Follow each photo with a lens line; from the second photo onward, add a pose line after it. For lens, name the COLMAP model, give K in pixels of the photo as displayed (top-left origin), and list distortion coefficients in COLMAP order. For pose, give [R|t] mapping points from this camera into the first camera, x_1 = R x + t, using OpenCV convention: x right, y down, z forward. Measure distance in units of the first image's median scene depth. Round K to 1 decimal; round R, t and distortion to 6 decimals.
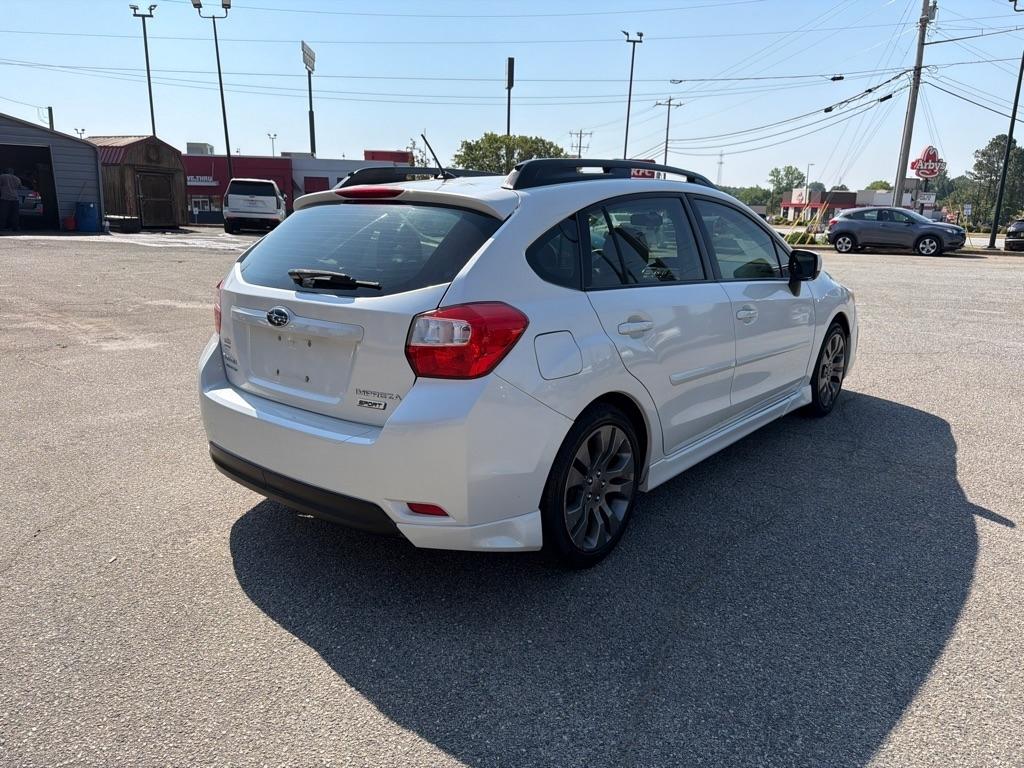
lens RADIAL K [[721.5, 0, 514.9], [0, 721.5, 383.5], [0, 0, 1]] dist [0.024425, -0.033479]
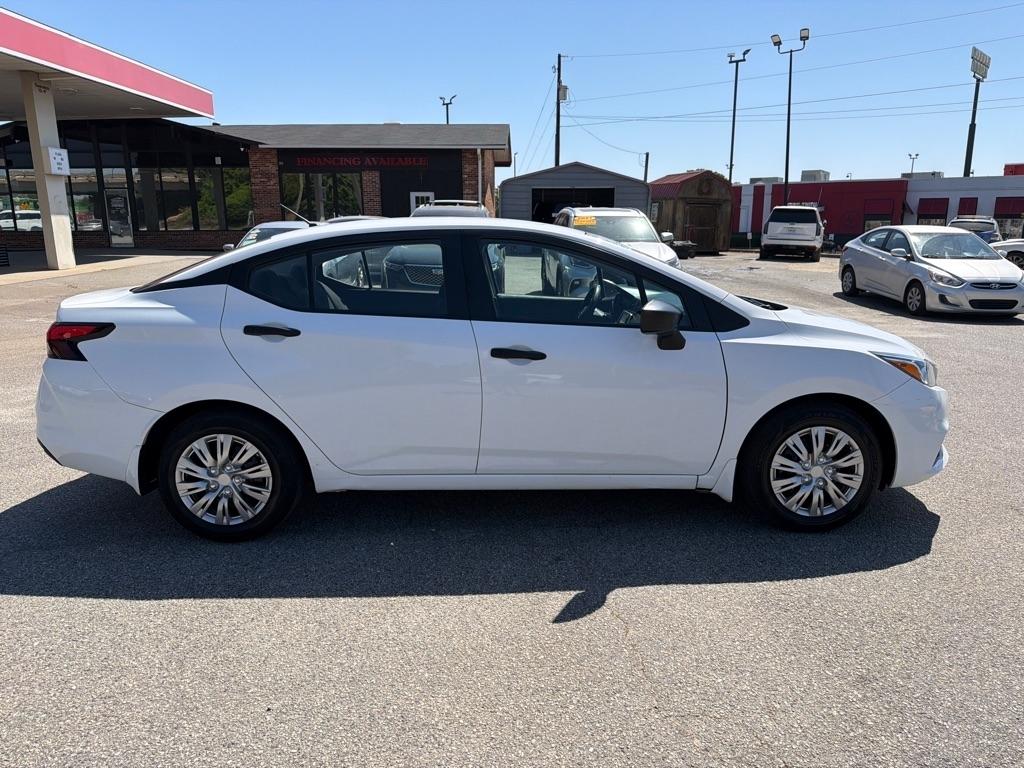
lens RADIAL K [[721.5, 0, 509.6], [0, 721.5, 383.7], [0, 0, 1]] dist [0.024425, -0.033479]
pose [[0.665252, 0.142602, -0.732874, 0.104004], [-0.166243, 0.985240, 0.040803, -0.009622], [0.727876, 0.094691, 0.679139, 0.035849]]
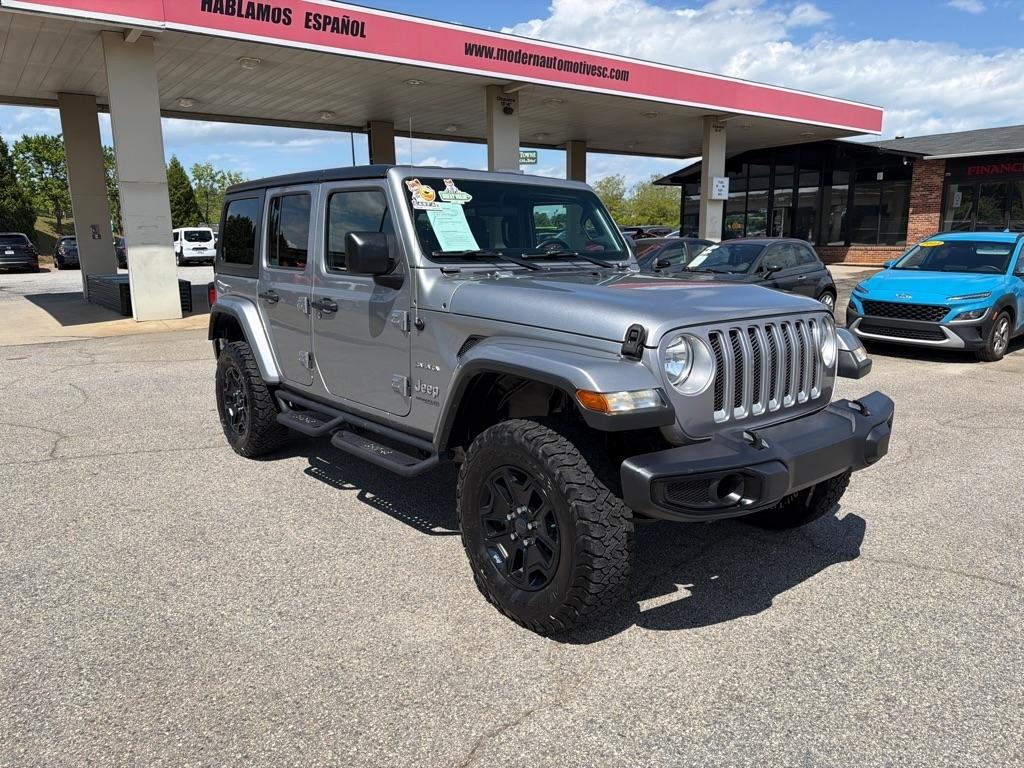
lens RADIAL K [[721.5, 0, 508.0], [0, 721.5, 378.4], [0, 0, 1]] dist [0.024425, -0.033479]
pose [[-0.170320, 0.168277, -0.970914, 0.140153], [-0.233898, 0.950246, 0.205726, -0.021138], [0.957227, 0.262134, -0.122486, 0.078716]]
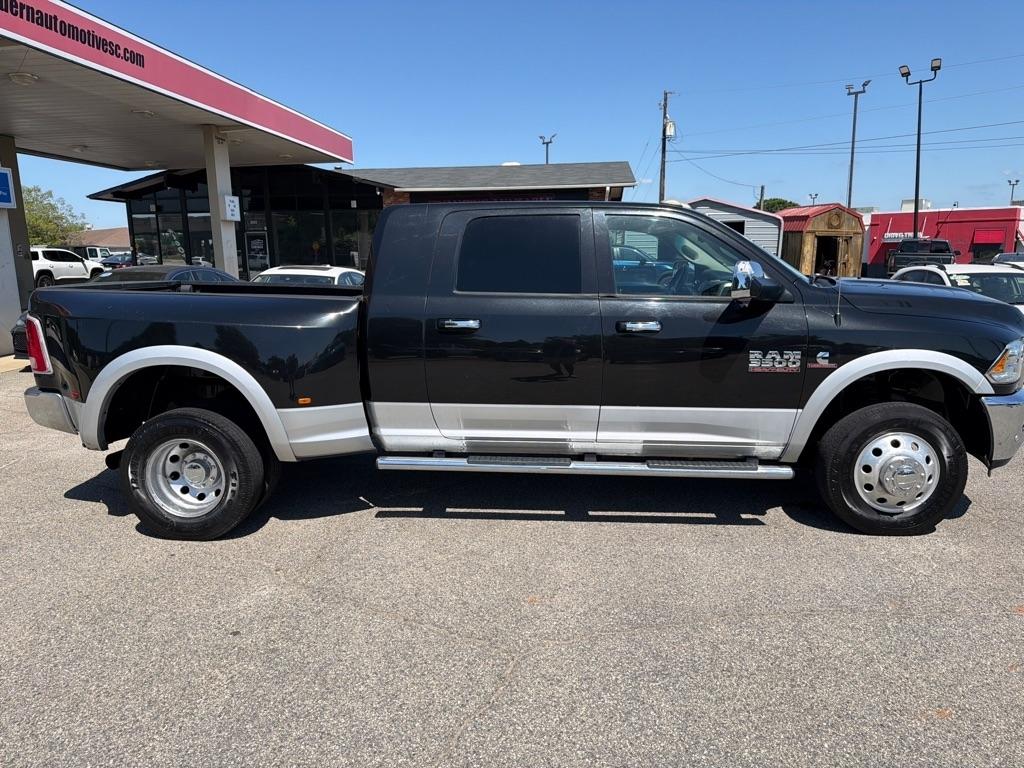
lens RADIAL K [[721.5, 0, 506.9], [0, 721.5, 379.9], [0, 0, 1]] dist [0.024425, -0.033479]
pose [[0.599317, 0.109070, -0.793047, 0.062219], [-0.168829, 0.985613, 0.007968, -0.003856], [0.782506, 0.129114, 0.609109, -0.011293]]
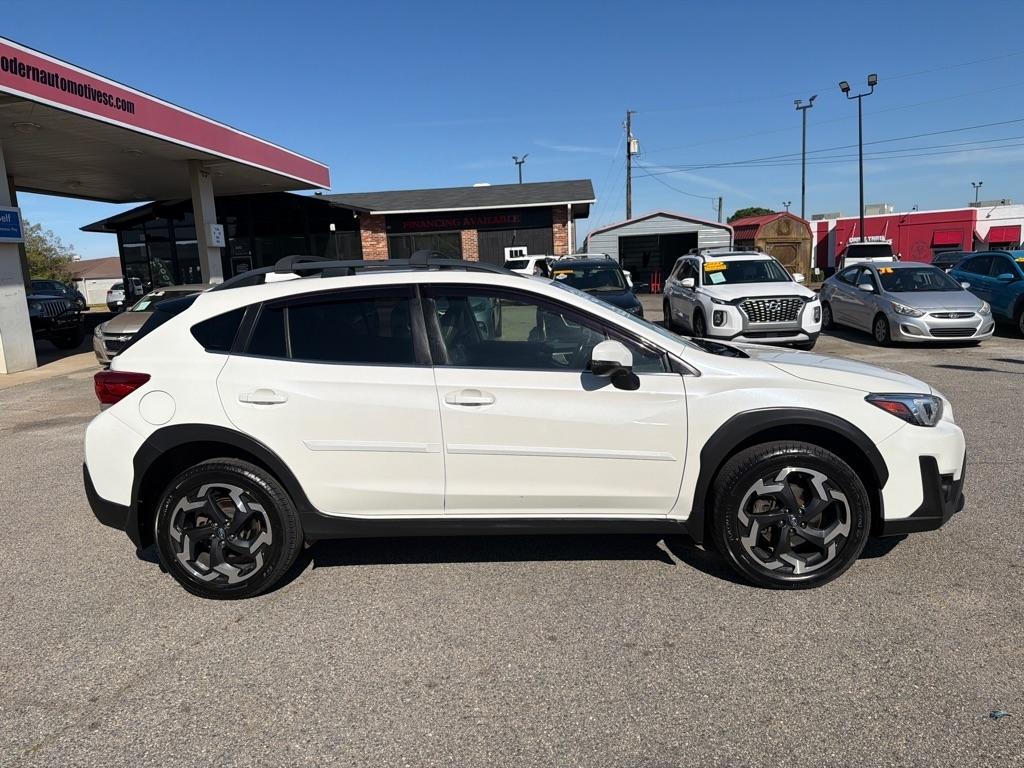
lens RADIAL K [[721.5, 0, 507.2], [0, 721.5, 385.4], [0, 0, 1]] dist [0.024425, -0.033479]
pose [[0.611188, 0.075648, -0.787862, 0.108175], [-0.133661, 0.990990, -0.008536, 0.002174], [0.780118, 0.110523, 0.615793, -0.022920]]
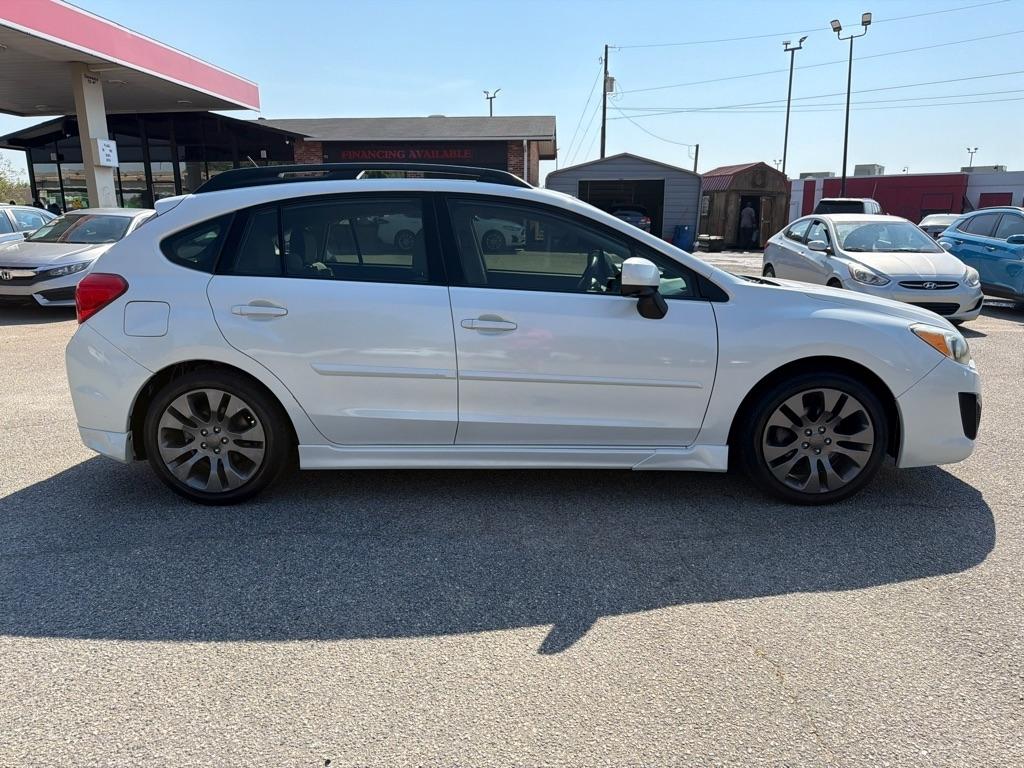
lens RADIAL K [[721.5, 0, 508.8], [0, 721.5, 388.0], [0, 0, 1]] dist [0.024425, -0.033479]
pose [[0.624311, 0.155660, -0.765510, 0.090356], [-0.174800, 0.982934, 0.057314, -0.006416], [0.761367, 0.098030, 0.640866, 0.040391]]
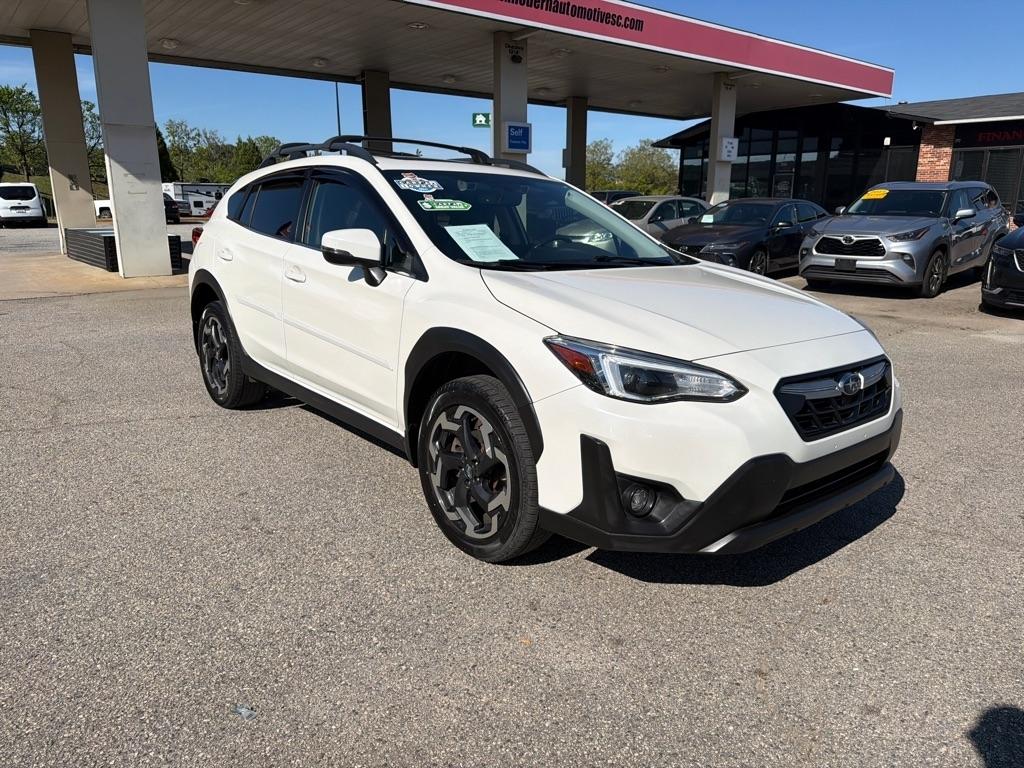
lens RADIAL K [[721.5, 0, 510.2], [0, 721.5, 381.3], [0, 0, 1]] dist [0.024425, -0.033479]
pose [[-0.142208, 0.214053, -0.966415, 0.126987], [-0.250334, 0.936821, 0.244335, -0.013085], [0.957659, 0.276673, -0.079639, 0.062926]]
